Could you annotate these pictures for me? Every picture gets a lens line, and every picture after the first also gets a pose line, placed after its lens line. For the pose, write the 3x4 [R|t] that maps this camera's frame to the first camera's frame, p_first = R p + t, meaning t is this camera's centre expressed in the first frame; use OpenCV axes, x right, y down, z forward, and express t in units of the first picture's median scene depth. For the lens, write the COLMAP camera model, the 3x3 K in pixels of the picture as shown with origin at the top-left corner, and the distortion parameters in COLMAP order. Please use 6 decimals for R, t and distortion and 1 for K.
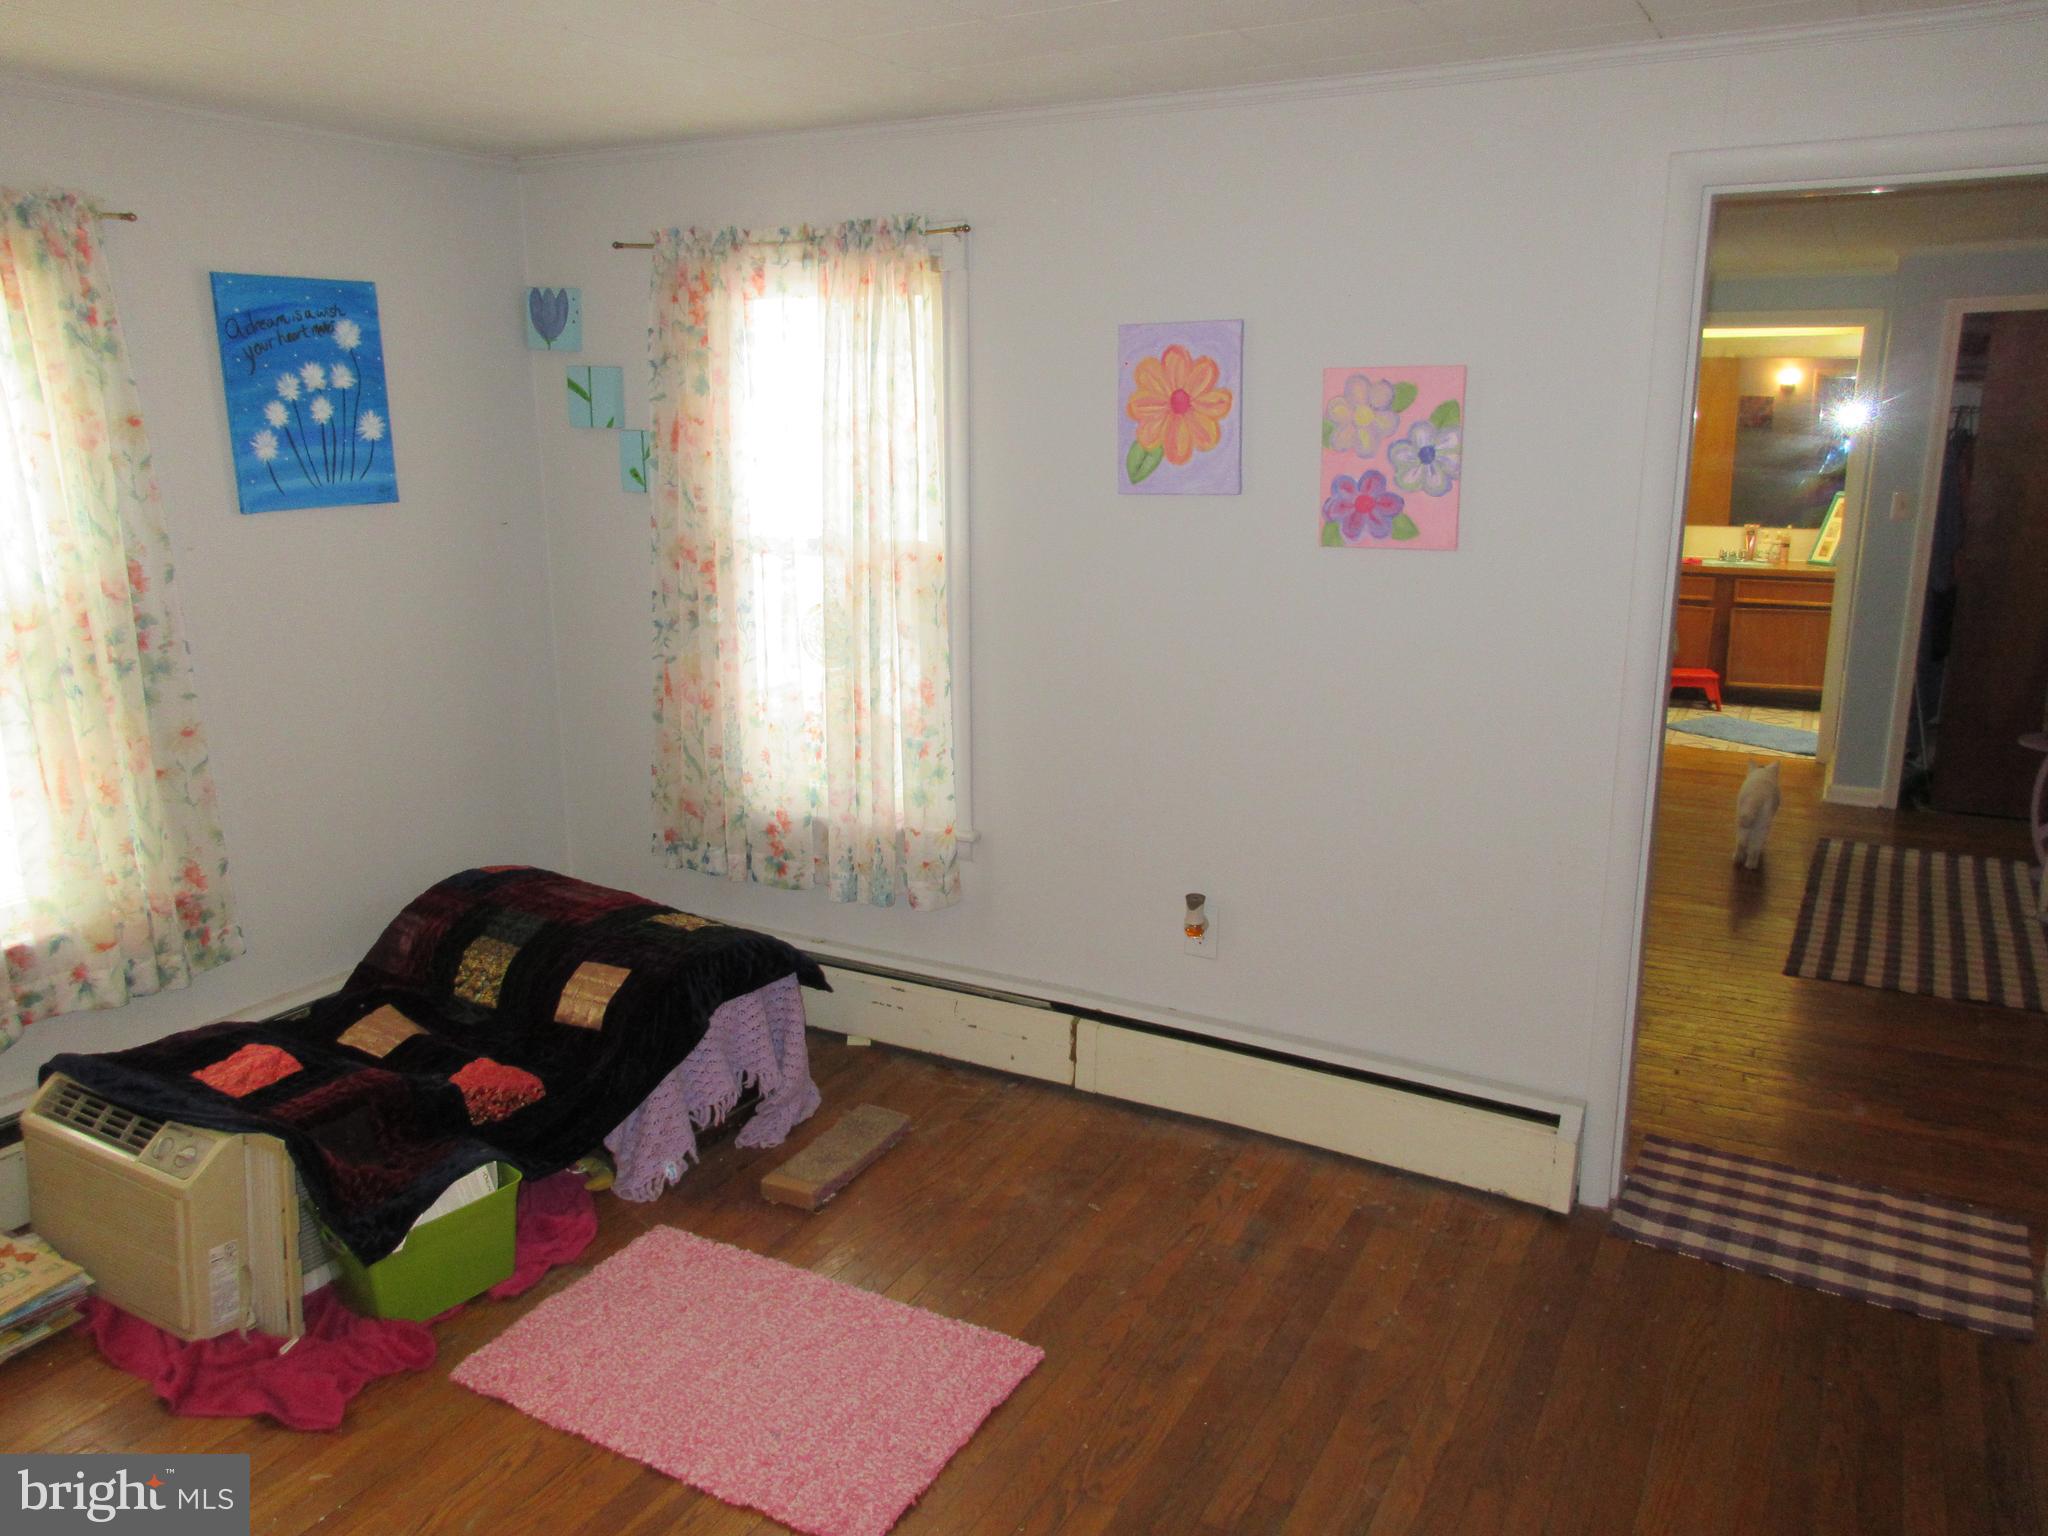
lens RADIAL K [[1528.3, 0, 1029.7], [0, 1528.3, 765.3], [0, 0, 1]] dist [0.008247, 0.002849]
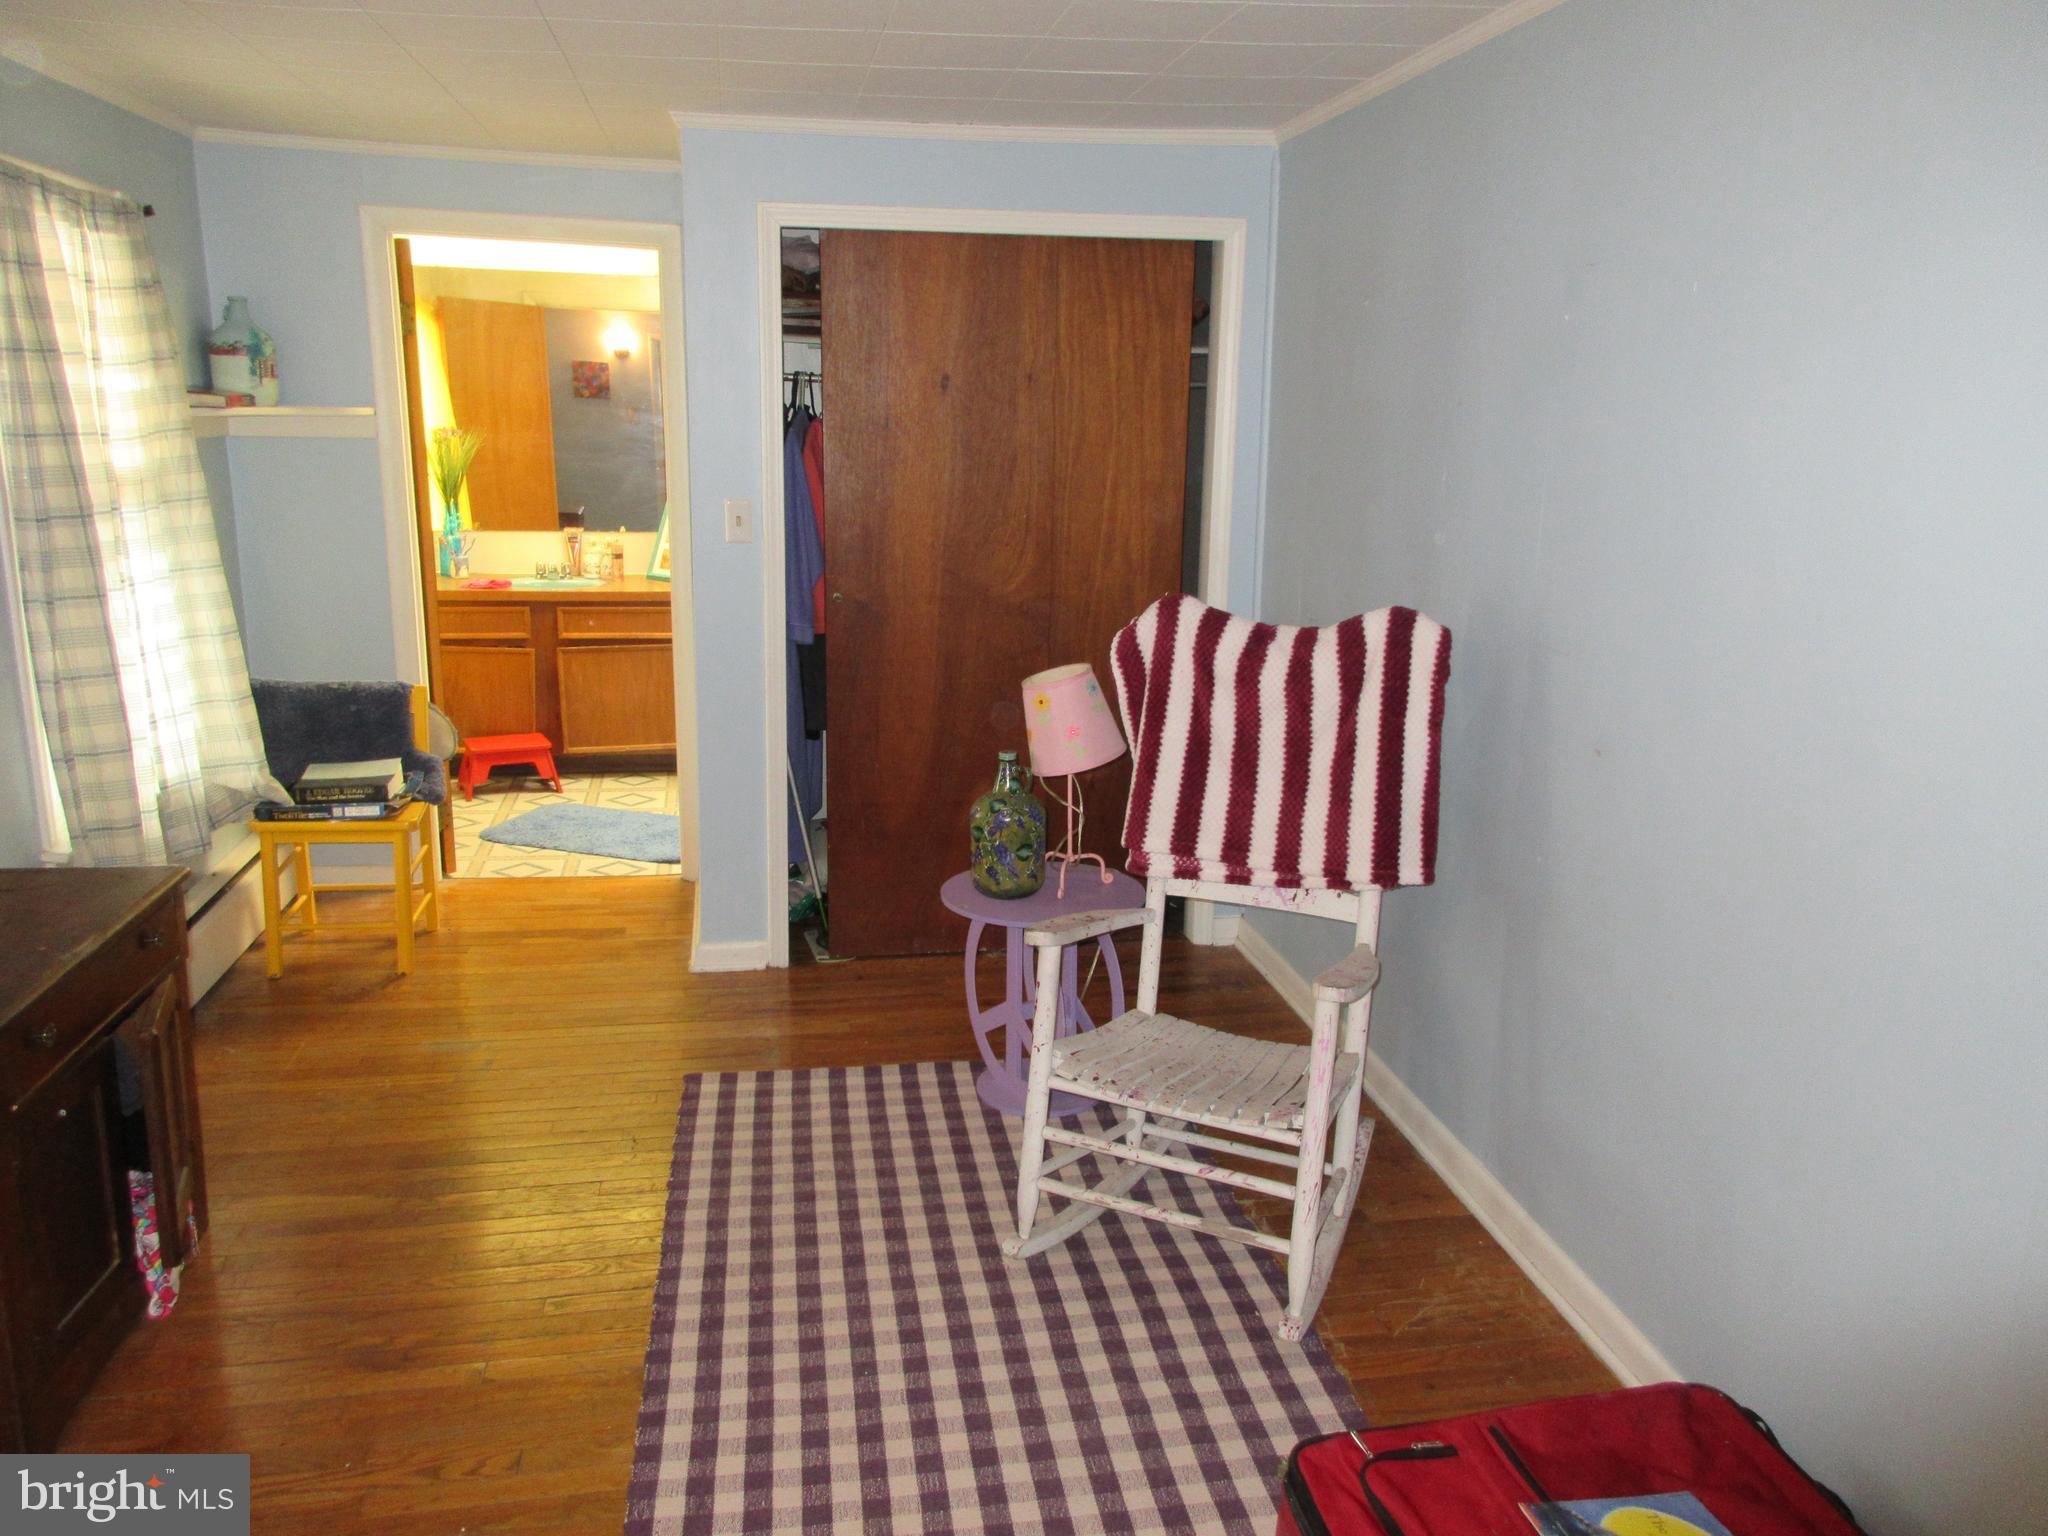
lens RADIAL K [[1528.3, 0, 1029.6], [0, 1528.3, 759.4], [0, 0, 1]] dist [0.008247, 0.002849]
pose [[0.776880, -0.127531, 0.616599, 0.230935], [0.117412, 0.991439, 0.057126, -0.084157], [-0.618605, 0.028016, 0.785202, 0.380972]]
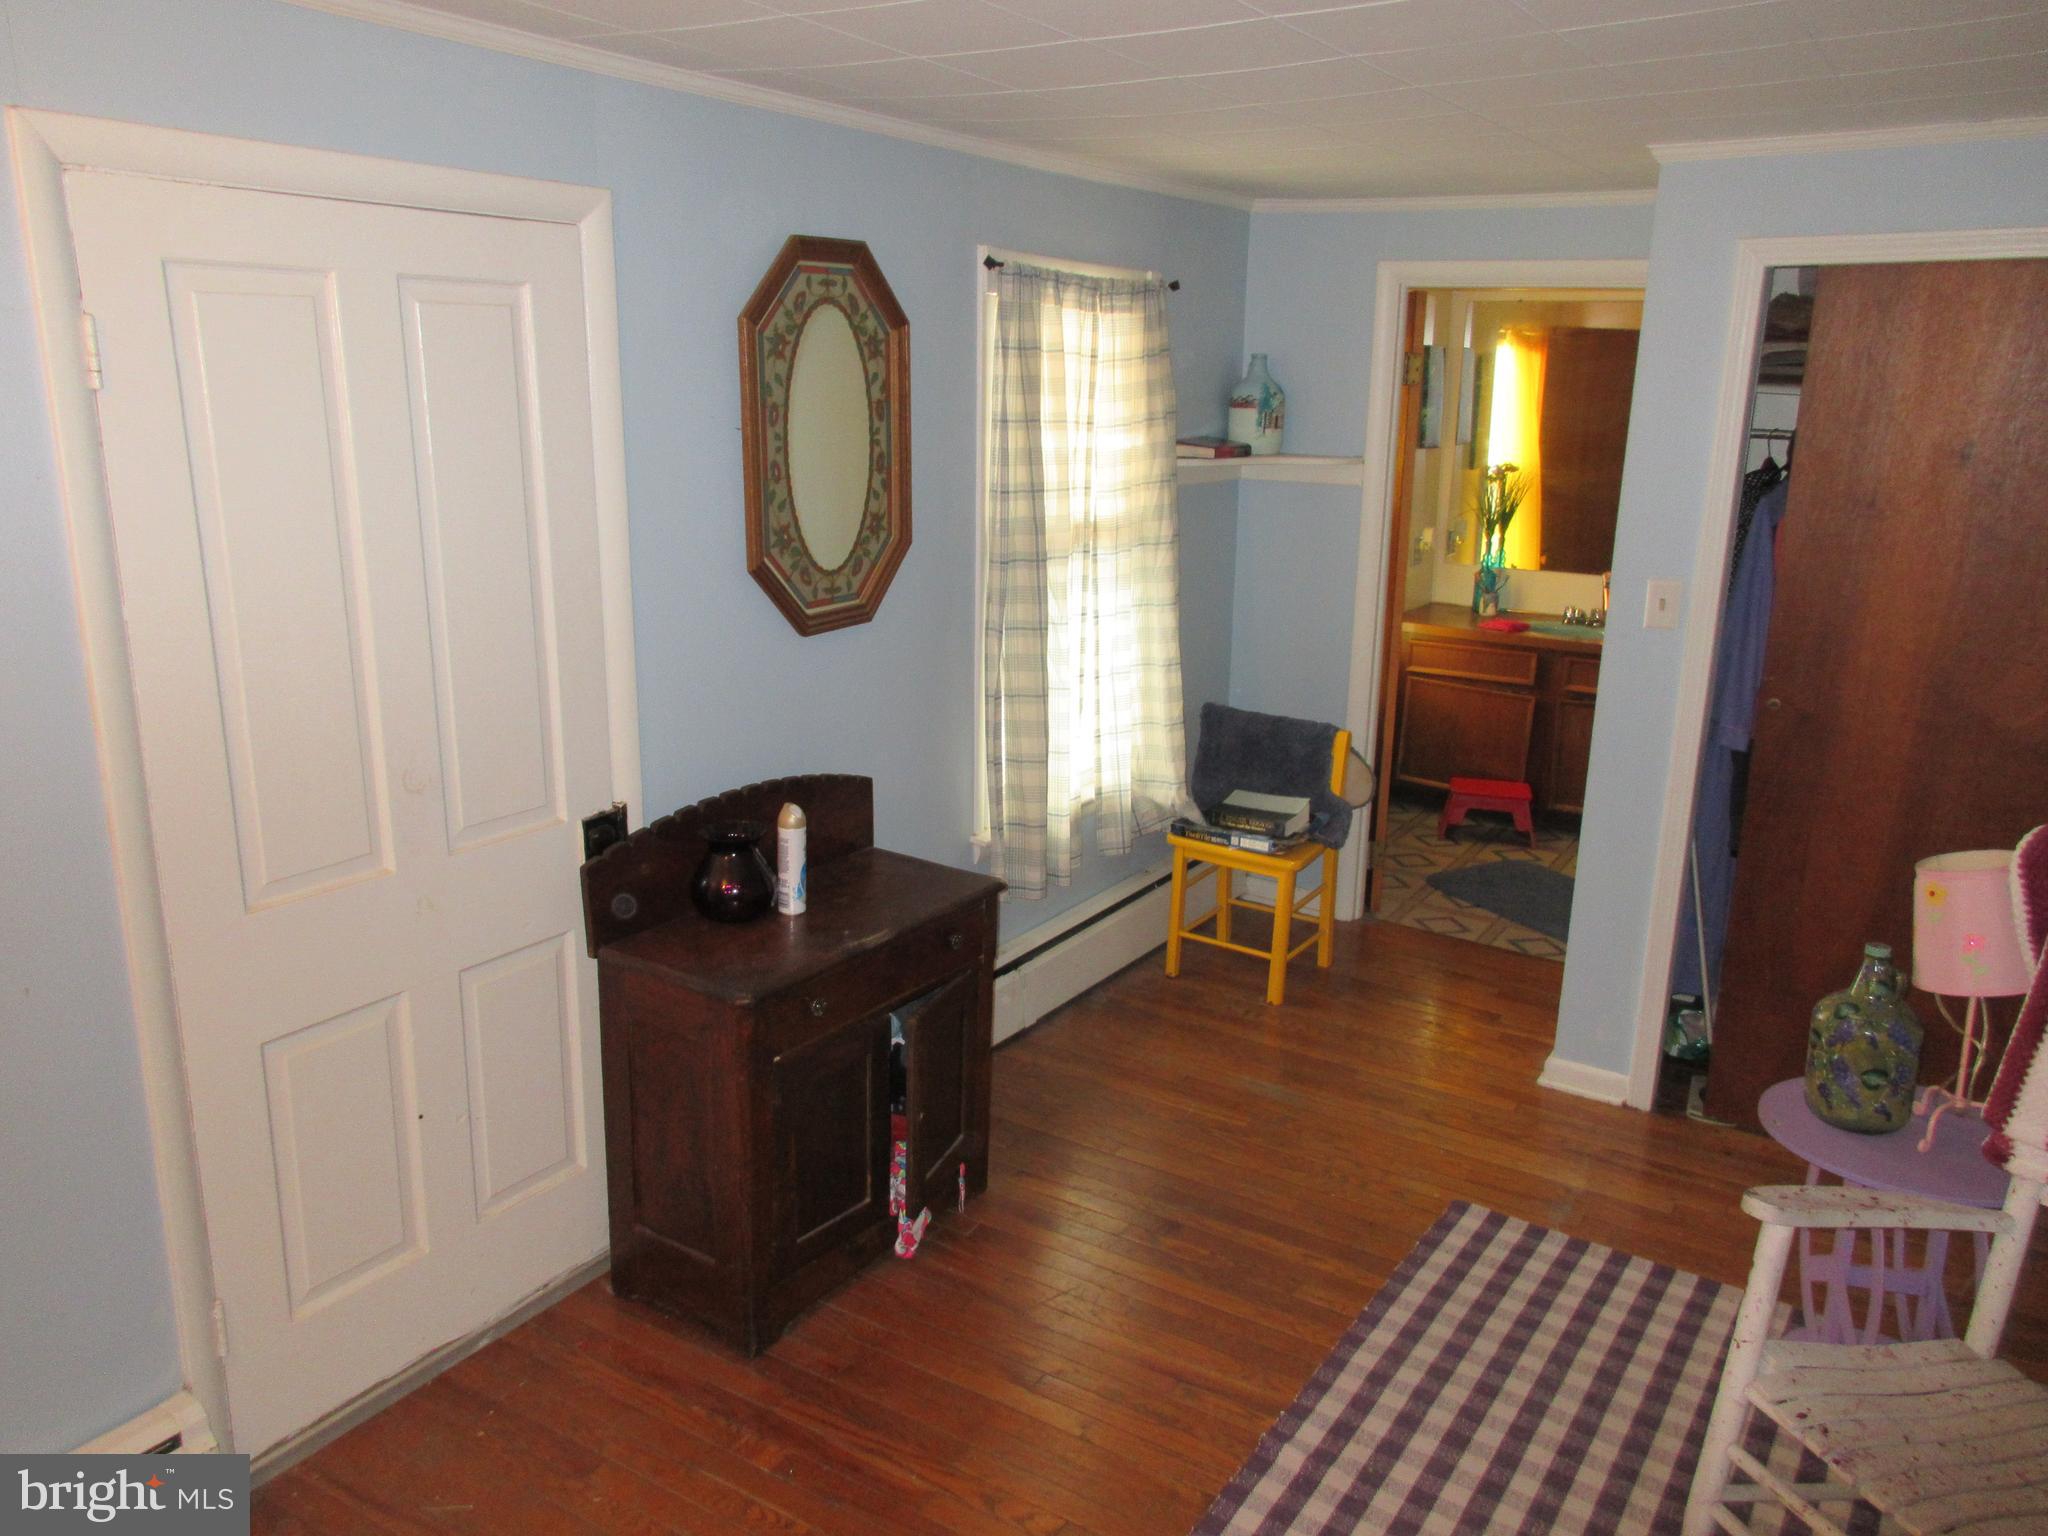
lens RADIAL K [[1528.3, 0, 1023.2], [0, 1528.3, 764.8], [0, 0, 1]] dist [0.008247, 0.002849]
pose [[0.996975, 0.036163, -0.068801, 0.343150], [-0.034318, 0.999024, 0.027819, -0.107977], [0.069740, -0.025374, 0.997242, 0.377658]]
